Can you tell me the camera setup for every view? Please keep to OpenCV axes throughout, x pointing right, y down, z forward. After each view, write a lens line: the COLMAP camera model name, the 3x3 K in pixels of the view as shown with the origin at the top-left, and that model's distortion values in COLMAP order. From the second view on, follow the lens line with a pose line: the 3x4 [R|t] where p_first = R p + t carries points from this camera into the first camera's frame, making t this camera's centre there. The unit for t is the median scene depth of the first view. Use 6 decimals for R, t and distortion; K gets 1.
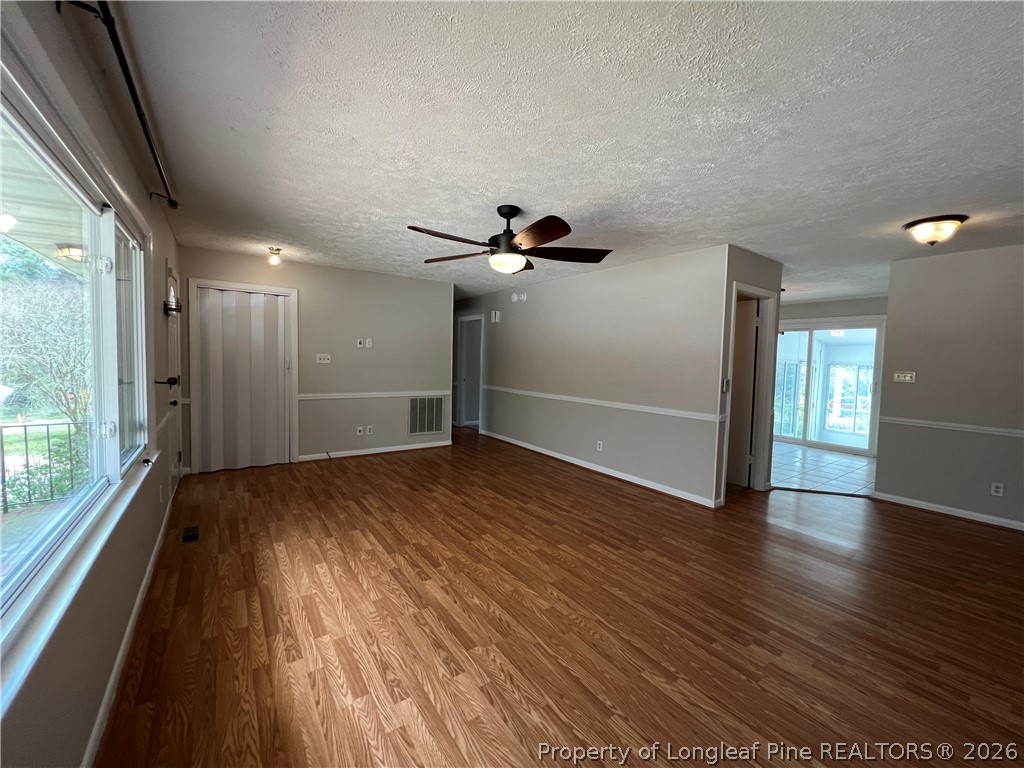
lens RADIAL K [[413.1, 0, 508.9], [0, 413.1, 383.9], [0, 0, 1]] dist [0.002459, 0.000473]
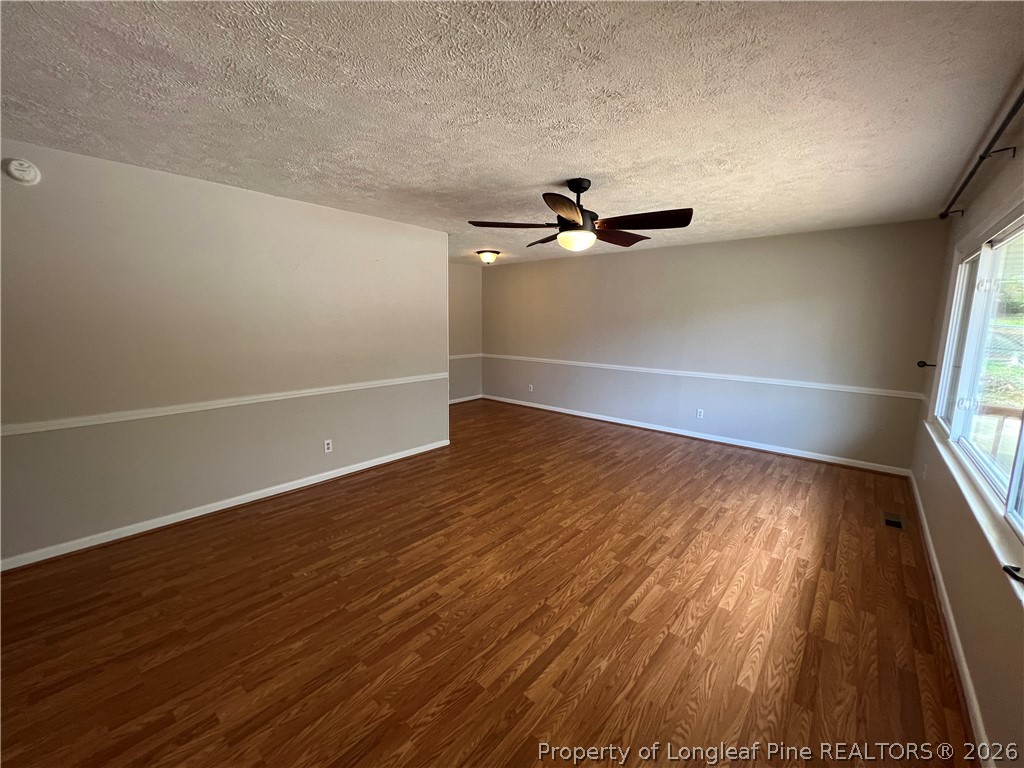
lens RADIAL K [[413.1, 0, 508.6], [0, 413.1, 378.4], [0, 0, 1]] dist [0.002459, 0.000473]
pose [[-0.245277, -0.163626, 0.955545, -1.033513], [0.043954, 0.982763, 0.179569, -0.173220], [-0.968456, 0.086044, -0.233858, 1.528186]]
